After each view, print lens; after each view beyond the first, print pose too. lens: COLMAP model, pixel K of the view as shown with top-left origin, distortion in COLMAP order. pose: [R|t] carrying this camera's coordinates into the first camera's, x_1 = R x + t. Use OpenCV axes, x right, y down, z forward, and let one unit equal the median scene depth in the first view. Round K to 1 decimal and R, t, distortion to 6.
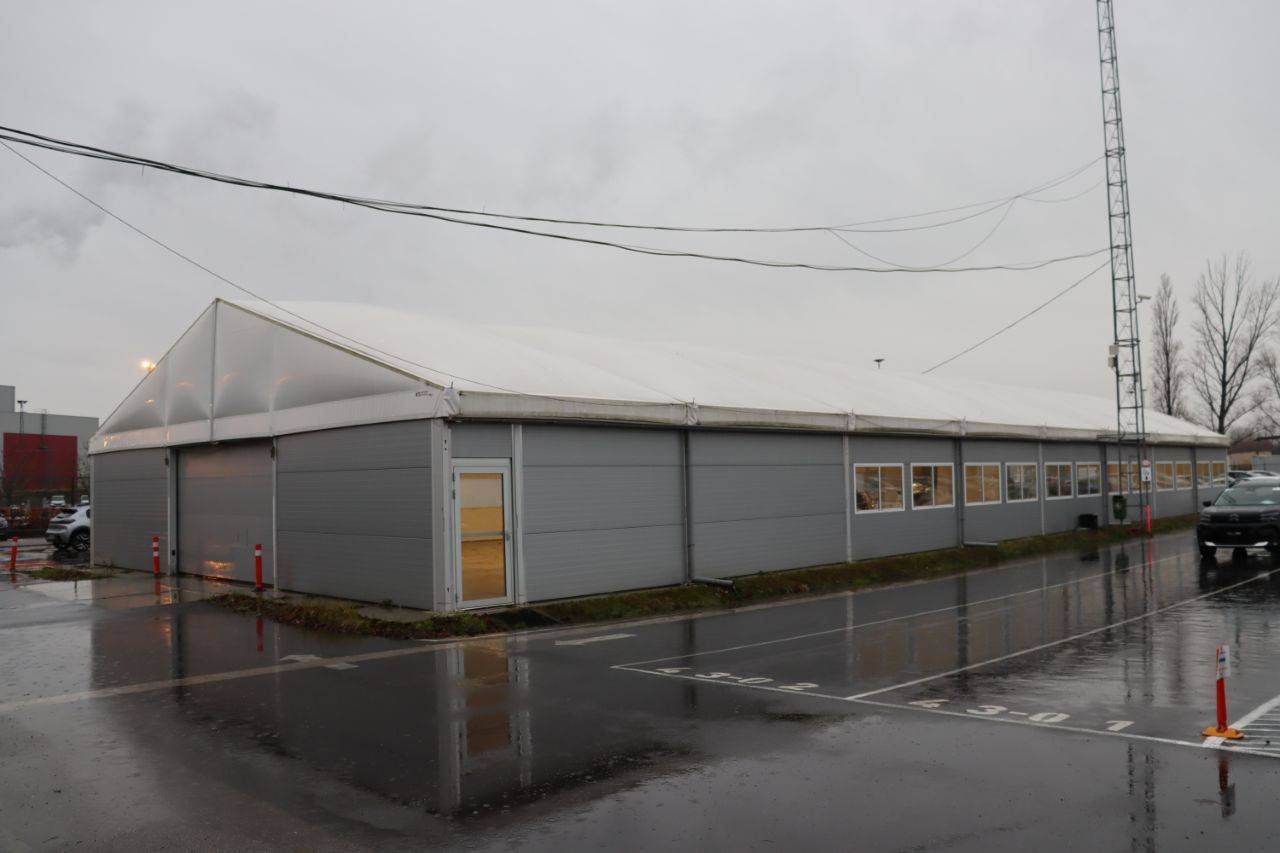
lens RADIAL K [[1052.2, 0, 640.0], [0, 1052.2, 426.5], [0, 0, 1]] dist [-0.184603, 0.169206]
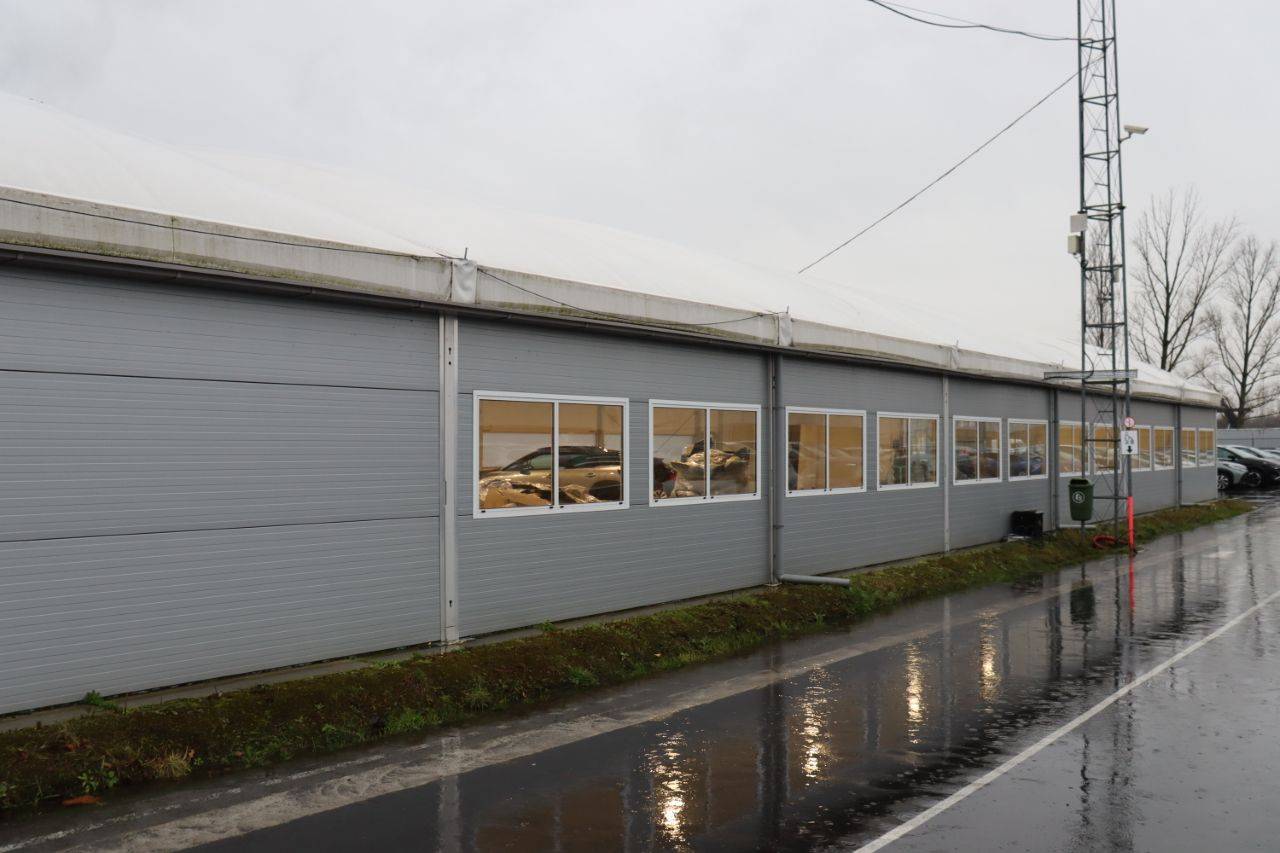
lens RADIAL K [[1182.8, 0, 640.0], [0, 1182.8, 426.5], [0, 0, 1]] dist [-0.181074, 0.231271]
pose [[0.993277, 0.020236, 0.113979, 0.154559], [-0.024105, 0.999176, 0.032661, 0.023616], [-0.113224, -0.035189, 0.992946, 0.392714]]
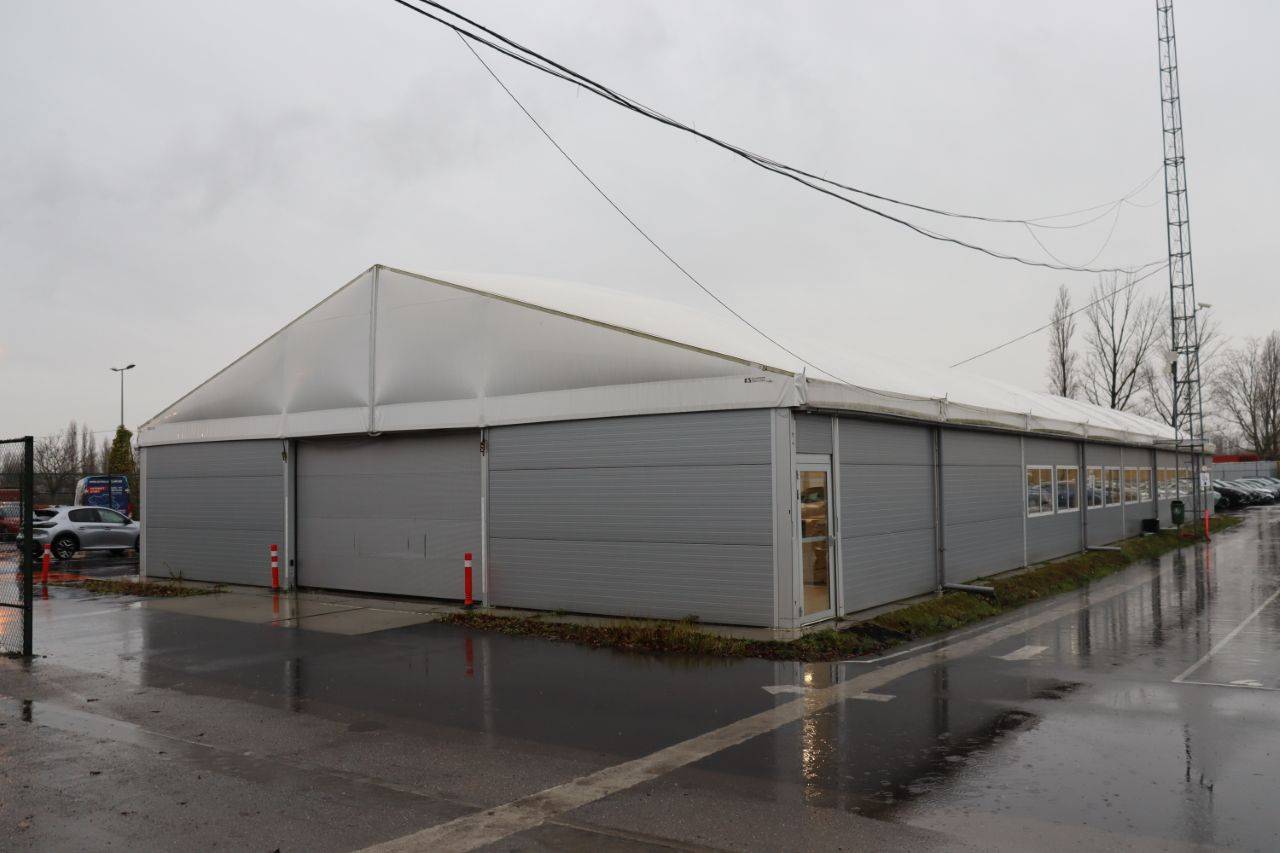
lens RADIAL K [[1077.5, 0, 640.0], [0, 1077.5, 426.5], [0, 0, 1]] dist [-0.186075, 0.172768]
pose [[0.989472, 0.015555, 0.143884, -0.208511], [-0.015160, 0.999878, -0.003843, 0.006149], [-0.143927, 0.001621, 0.989587, 0.059213]]
